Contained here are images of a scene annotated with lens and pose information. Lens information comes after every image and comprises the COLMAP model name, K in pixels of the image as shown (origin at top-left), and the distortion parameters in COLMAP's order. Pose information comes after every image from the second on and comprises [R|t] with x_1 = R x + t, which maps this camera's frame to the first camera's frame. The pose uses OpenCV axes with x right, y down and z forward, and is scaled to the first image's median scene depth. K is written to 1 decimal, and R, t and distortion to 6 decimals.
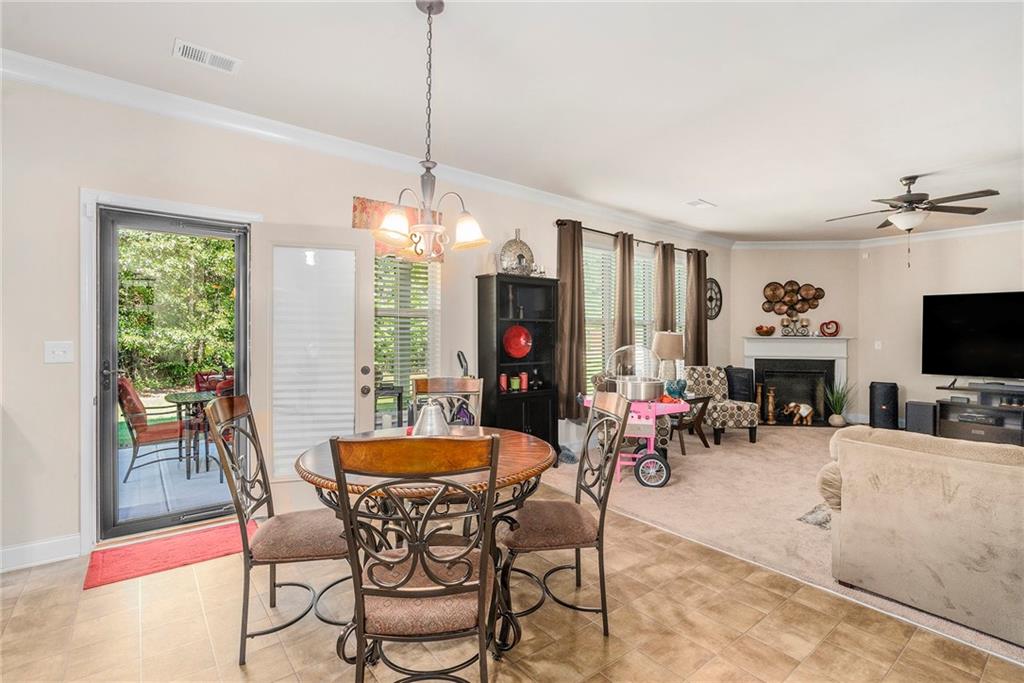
lens RADIAL K [[463.1, 0, 515.6], [0, 463.1, 338.7], [0, 0, 1]] dist [-0.000550, -0.000008]
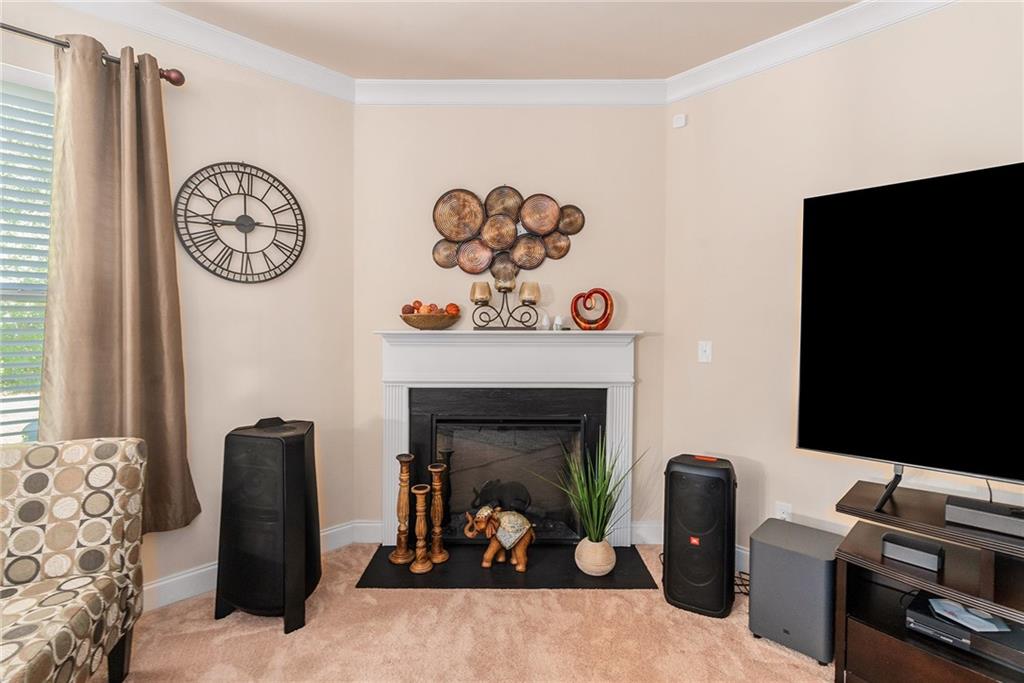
lens RADIAL K [[463.1, 0, 508.1], [0, 463.1, 341.5], [0, 0, 1]] dist [-0.000550, -0.000008]
pose [[0.996042, -0.008148, 0.088508, 0.572315], [0.005717, 0.999600, 0.027685, -0.005775], [-0.088698, -0.027070, 0.995691, 0.617602]]
